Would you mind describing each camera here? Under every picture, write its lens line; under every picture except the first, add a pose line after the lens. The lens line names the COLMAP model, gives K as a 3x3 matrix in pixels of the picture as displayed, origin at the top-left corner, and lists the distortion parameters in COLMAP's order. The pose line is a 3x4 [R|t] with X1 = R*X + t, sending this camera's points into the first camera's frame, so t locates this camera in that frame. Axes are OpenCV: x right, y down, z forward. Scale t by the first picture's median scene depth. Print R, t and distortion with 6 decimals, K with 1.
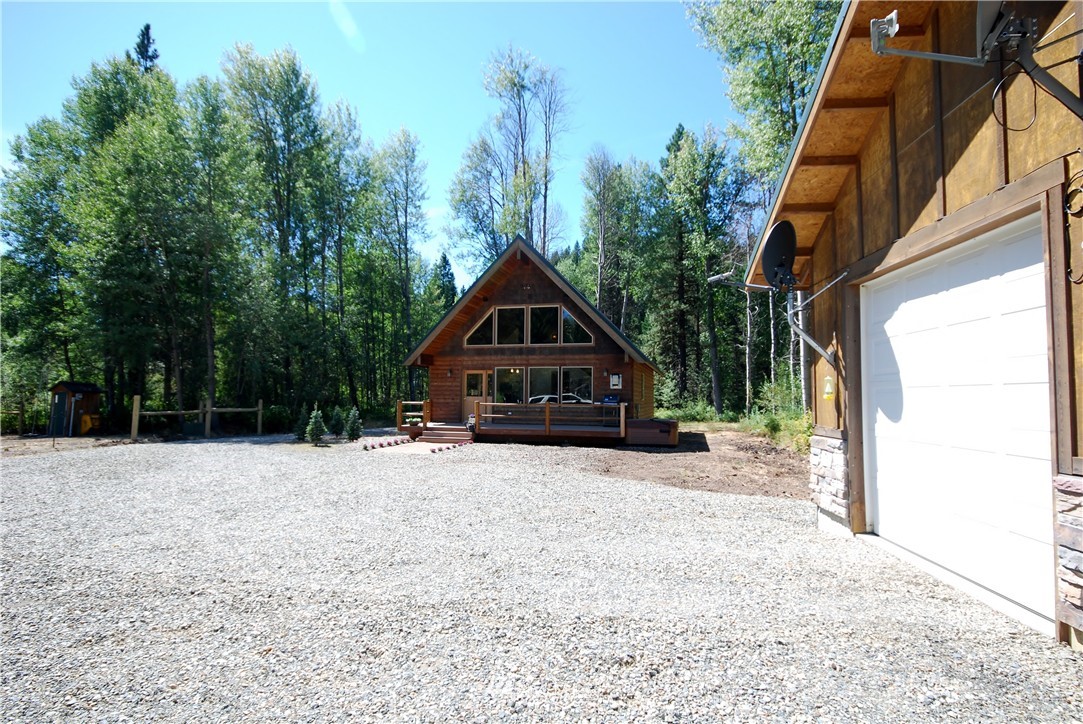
lens RADIAL K [[540.9, 0, 541.5], [0, 540.9, 362.0], [0, 0, 1]] dist [0.000439, 0.000105]
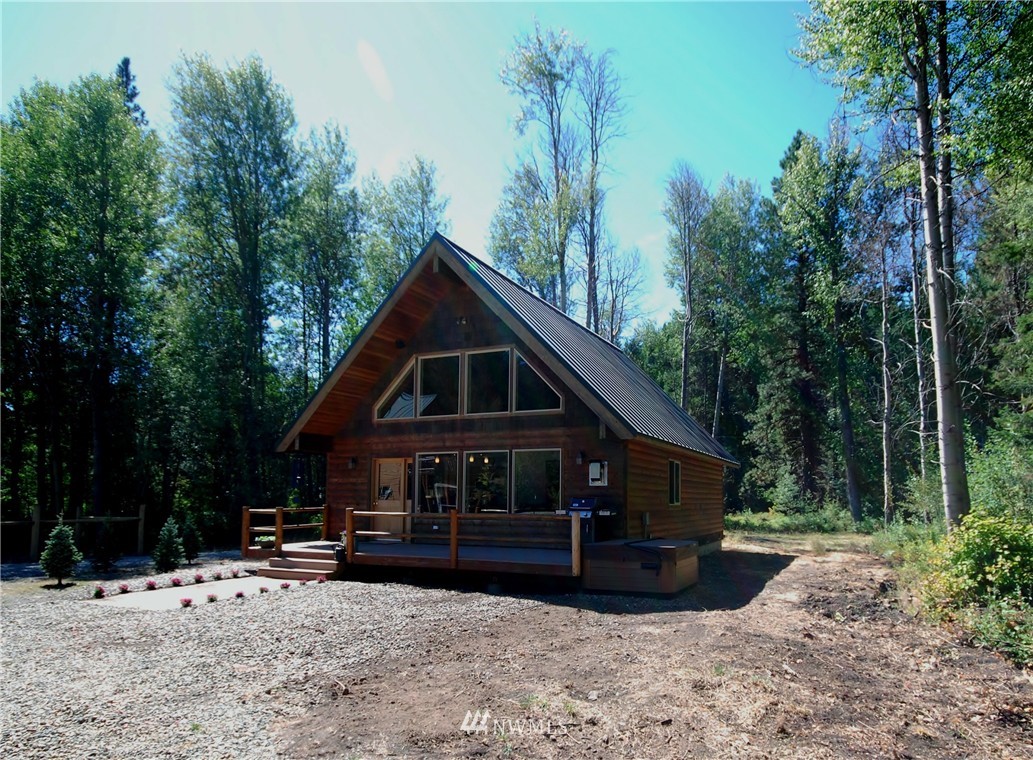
lens RADIAL K [[688.7, 0, 516.8], [0, 688.7, 445.7], [0, 0, 1]] dist [-0.004341, -0.001274]
pose [[0.988668, -0.014916, -0.149373, 0.052807], [0.013056, 0.999825, -0.013422, 0.004915], [0.149547, 0.011319, 0.988690, 0.084861]]
